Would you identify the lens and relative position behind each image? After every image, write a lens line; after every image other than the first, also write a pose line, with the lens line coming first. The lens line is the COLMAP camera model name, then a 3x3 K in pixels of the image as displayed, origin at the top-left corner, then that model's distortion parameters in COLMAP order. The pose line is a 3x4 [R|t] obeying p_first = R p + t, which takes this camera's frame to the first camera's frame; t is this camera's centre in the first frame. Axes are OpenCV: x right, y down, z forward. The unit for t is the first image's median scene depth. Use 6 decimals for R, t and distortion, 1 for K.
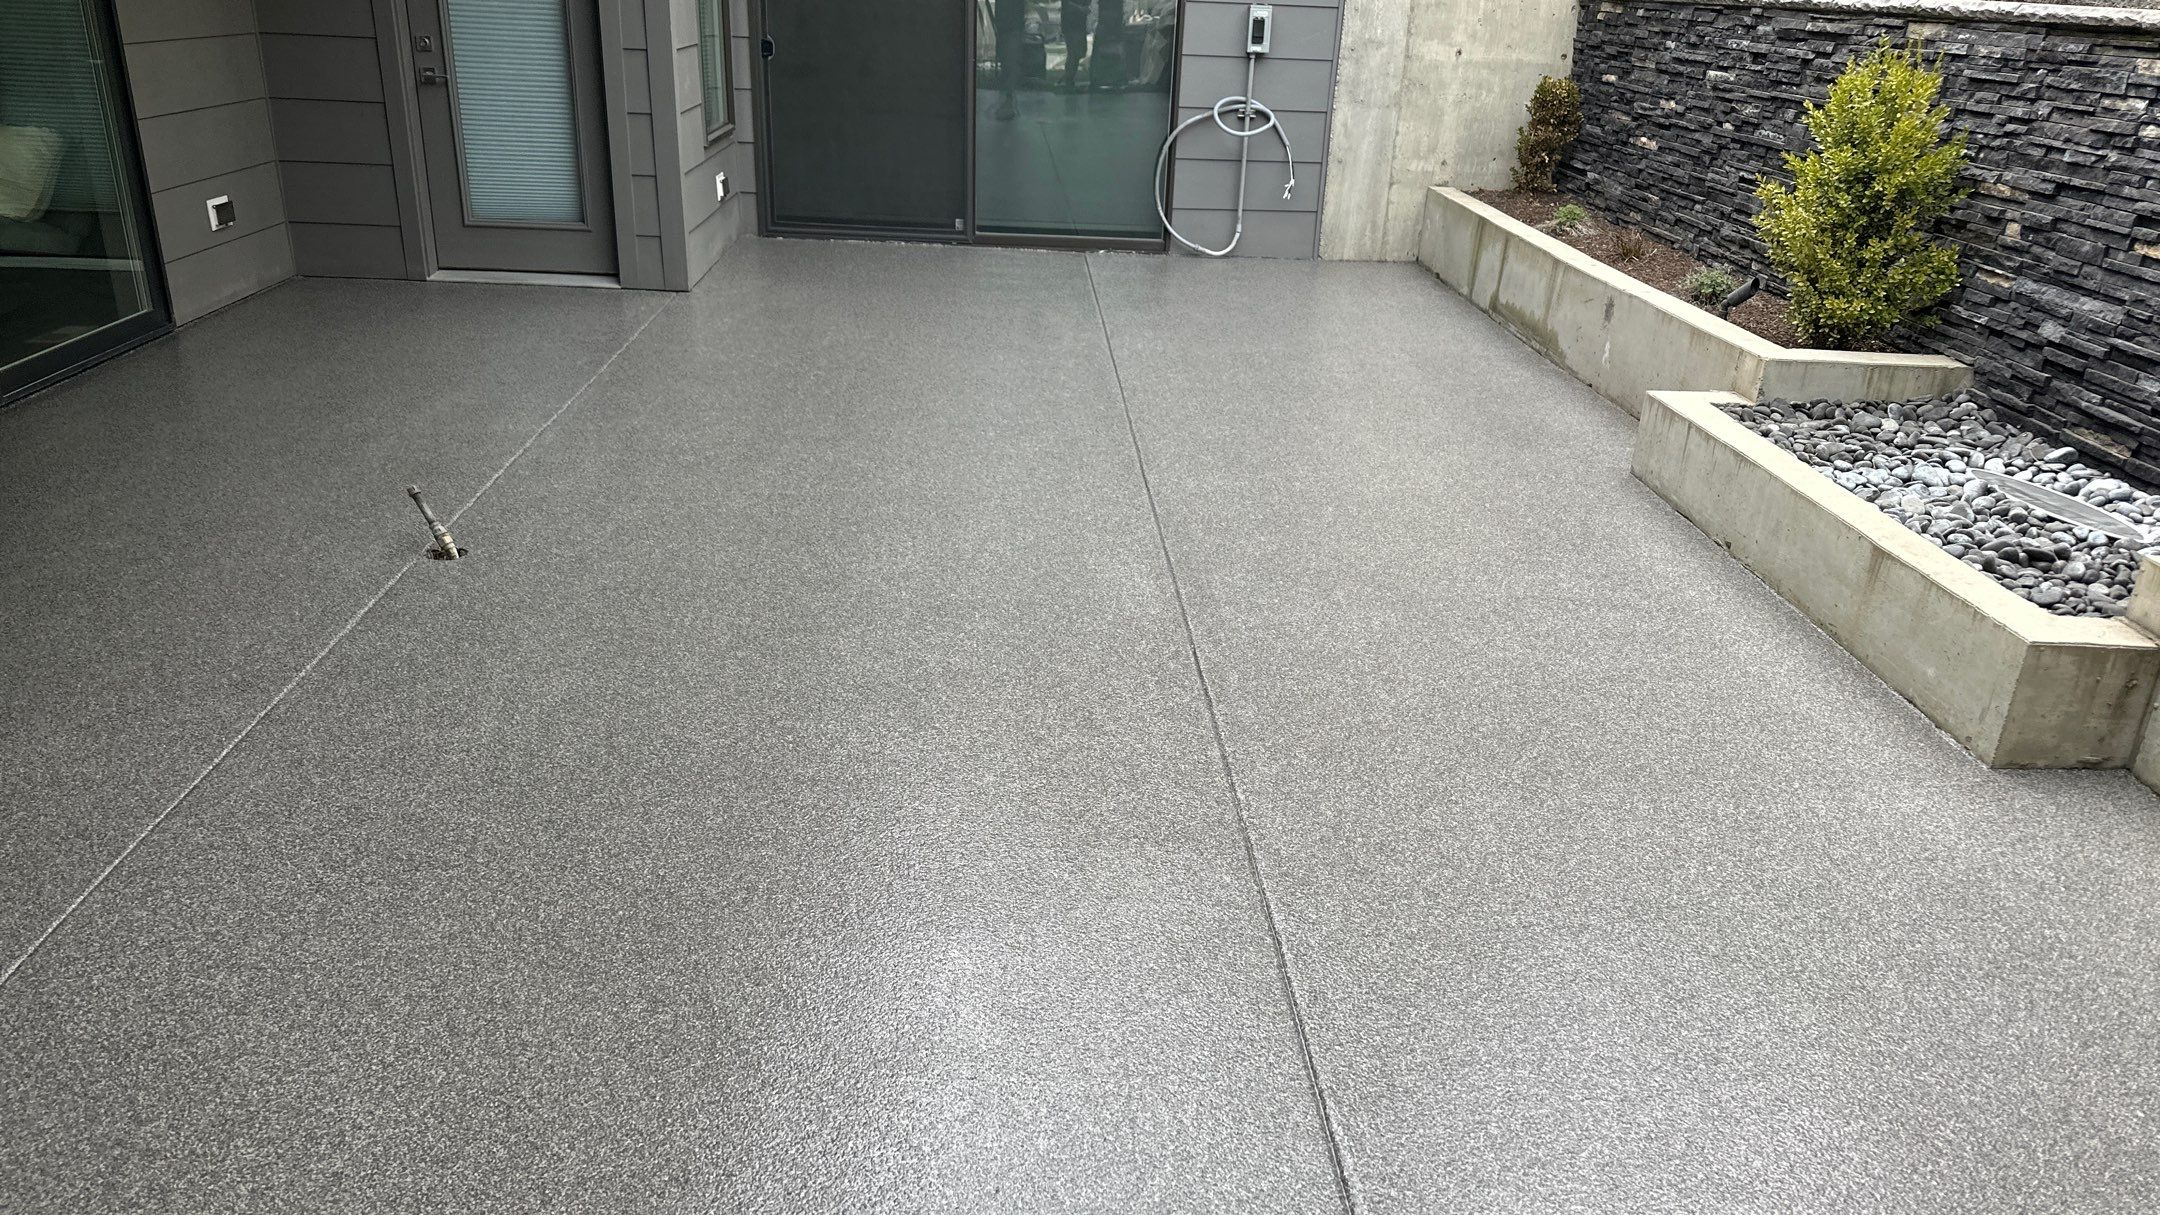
lens RADIAL K [[1505.1, 0, 1091.4], [0, 1505.1, 635.8], [0, 0, 1]] dist [0.064177, -0.074675]
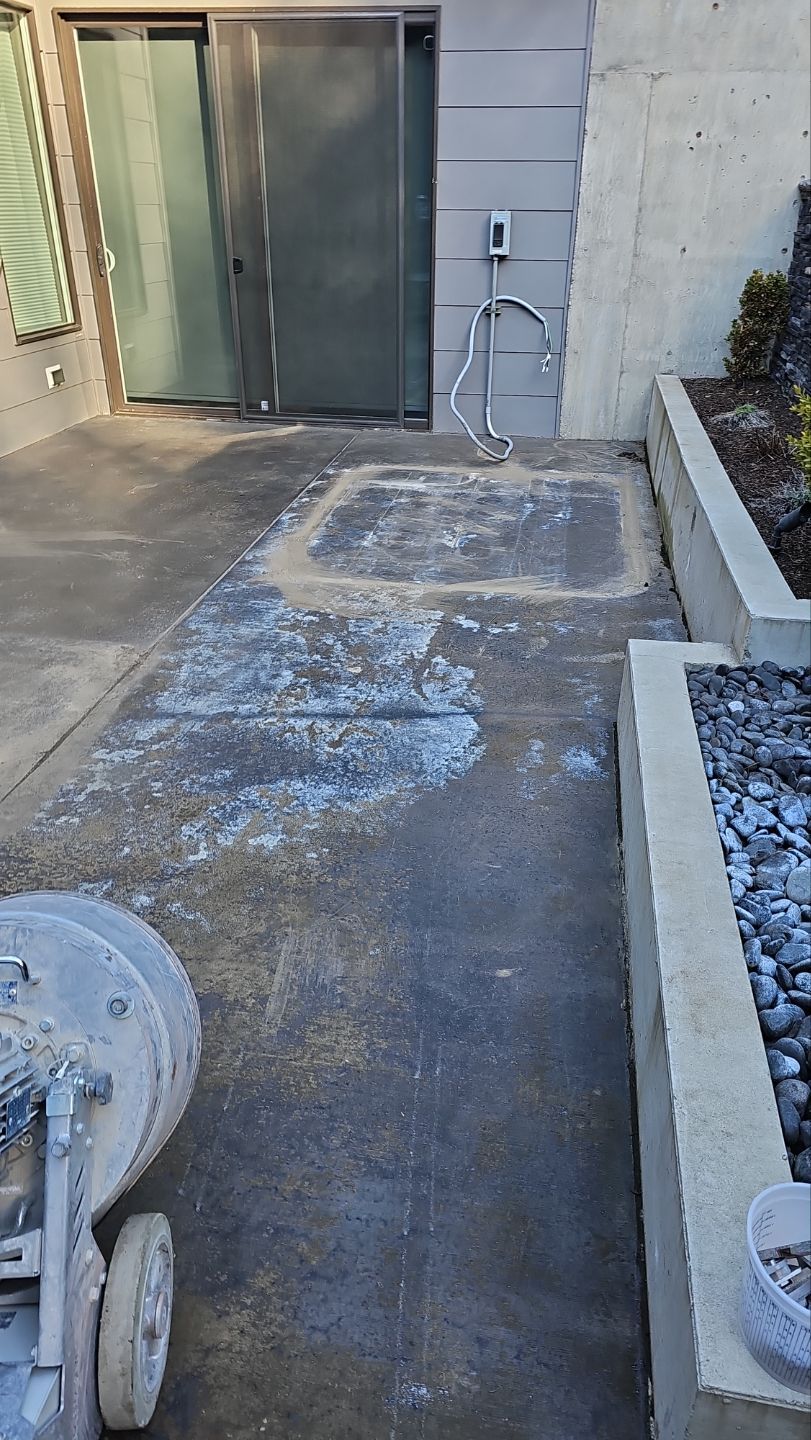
lens RADIAL K [[937.4, 0, 412.2], [0, 937.4, 735.5], [0, 0, 1]] dist [0.057688, -0.041530]
pose [[0.977293, 0.075107, -0.198134, 0.224954], [-0.056131, 0.993432, 0.099715, -0.096562], [0.204322, -0.086329, 0.975090, 0.270622]]
